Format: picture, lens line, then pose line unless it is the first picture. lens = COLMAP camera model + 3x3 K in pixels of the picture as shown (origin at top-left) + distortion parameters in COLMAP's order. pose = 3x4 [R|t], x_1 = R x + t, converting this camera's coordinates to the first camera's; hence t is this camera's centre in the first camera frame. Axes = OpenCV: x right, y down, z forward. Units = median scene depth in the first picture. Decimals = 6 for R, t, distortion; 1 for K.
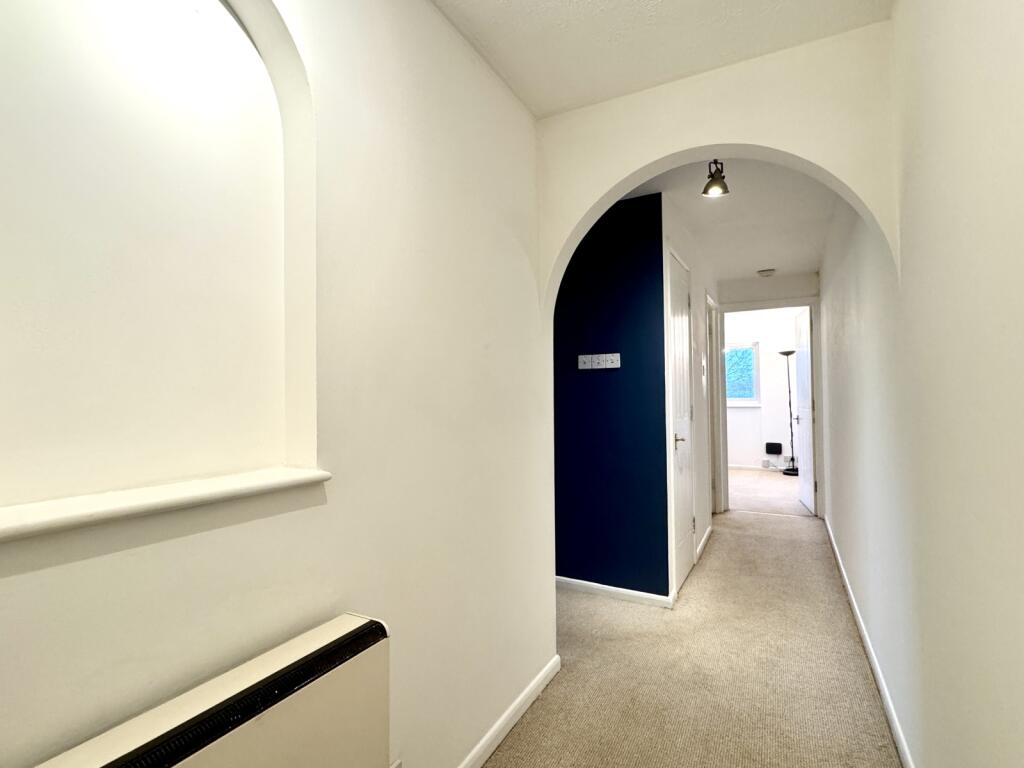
lens RADIAL K [[506.9, 0, 512.0], [0, 506.9, 384.0], [0, 0, 1]] dist [-0.014104, 0.000268]
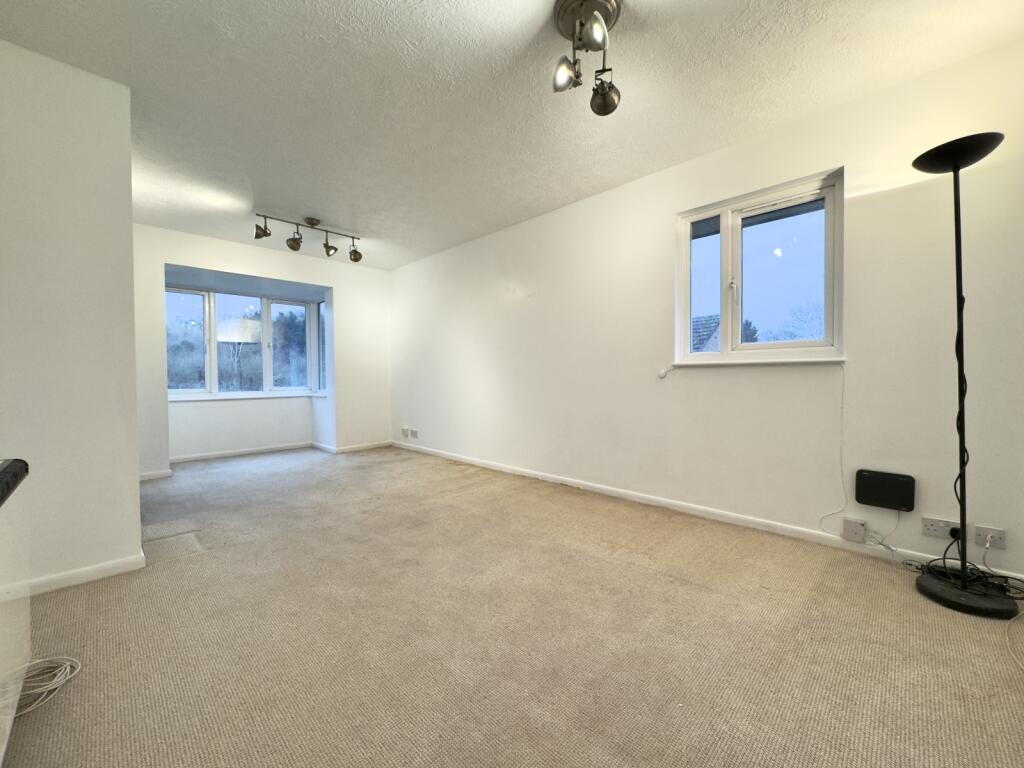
lens RADIAL K [[407.9, 0, 512.0], [0, 407.9, 384.0], [0, 0, 1]] dist [0.000356, -0.000531]
pose [[0.957643, 0.010418, -0.287769, 0.367847], [0.003270, 0.998887, 0.047045, 0.047343], [0.287939, -0.045994, 0.956544, 0.691336]]
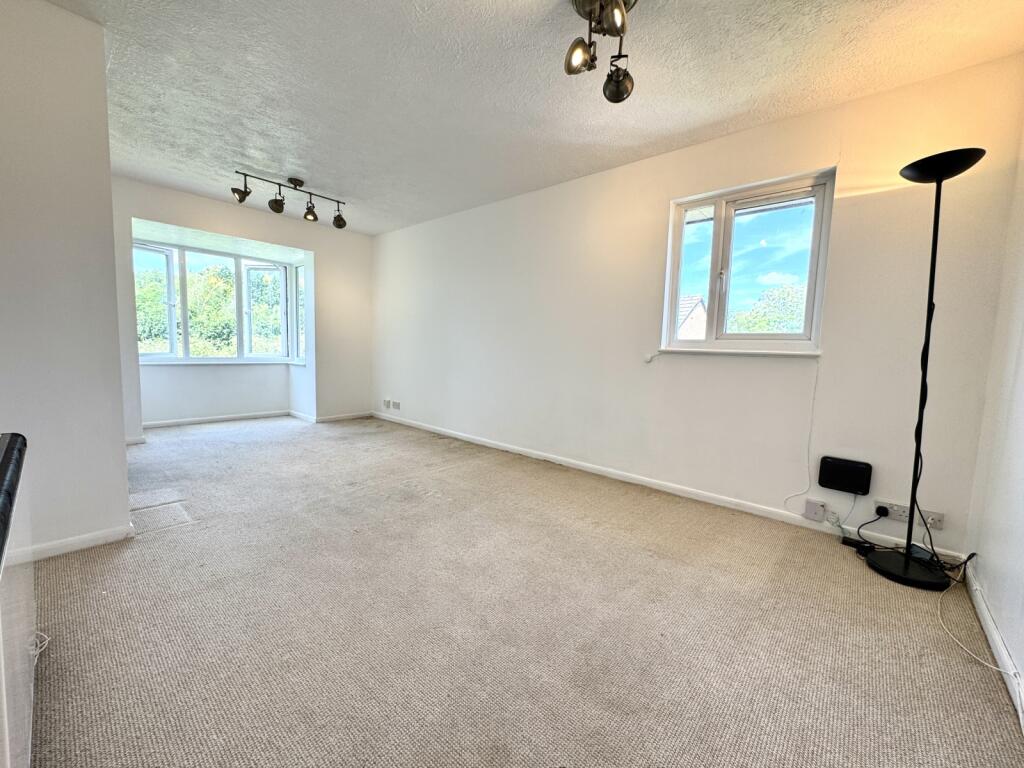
lens RADIAL K [[409.2, 0, 512.0], [0, 409.2, 384.0], [0, 0, 1]] dist [-0.002212, 0.000311]
pose [[0.972068, 0.062653, -0.226180, 0.355668], [-0.036826, 0.992489, 0.116658, 0.039731], [0.231790, -0.105071, 0.967075, 0.682091]]
